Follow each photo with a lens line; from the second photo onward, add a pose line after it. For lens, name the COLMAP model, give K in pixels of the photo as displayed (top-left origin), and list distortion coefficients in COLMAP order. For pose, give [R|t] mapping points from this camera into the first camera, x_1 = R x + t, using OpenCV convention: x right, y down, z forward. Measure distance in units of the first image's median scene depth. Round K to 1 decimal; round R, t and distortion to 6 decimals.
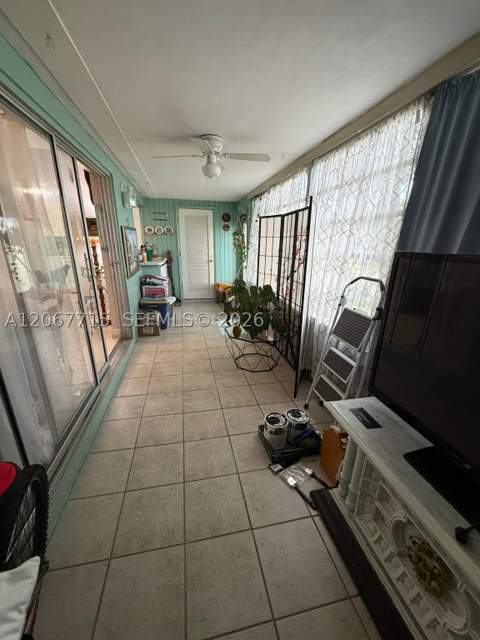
lens RADIAL K [[255.8, 0, 240.0], [0, 255.8, 320.0], [0, 0, 1]] dist [0.000105, -0.000066]
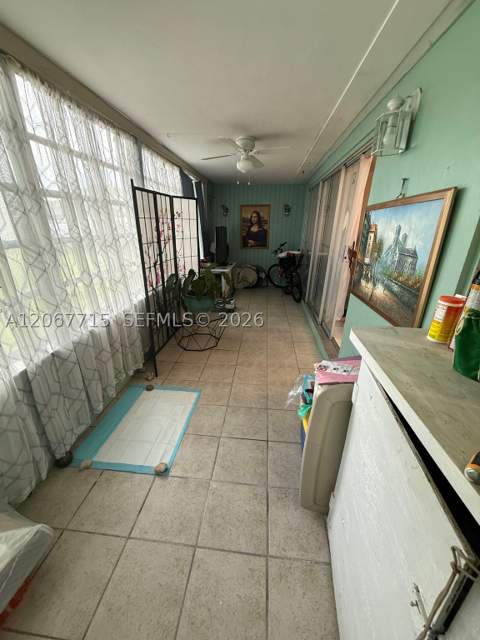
lens RADIAL K [[255.8, 0, 240.0], [0, 255.8, 320.0], [0, 0, 1]] dist [0.000105, -0.000066]
pose [[-0.951400, -0.137530, 0.275544, -0.410279], [0.060027, 0.794763, 0.603945, -0.577264], [-0.302052, 0.591133, -0.747882, 1.829537]]
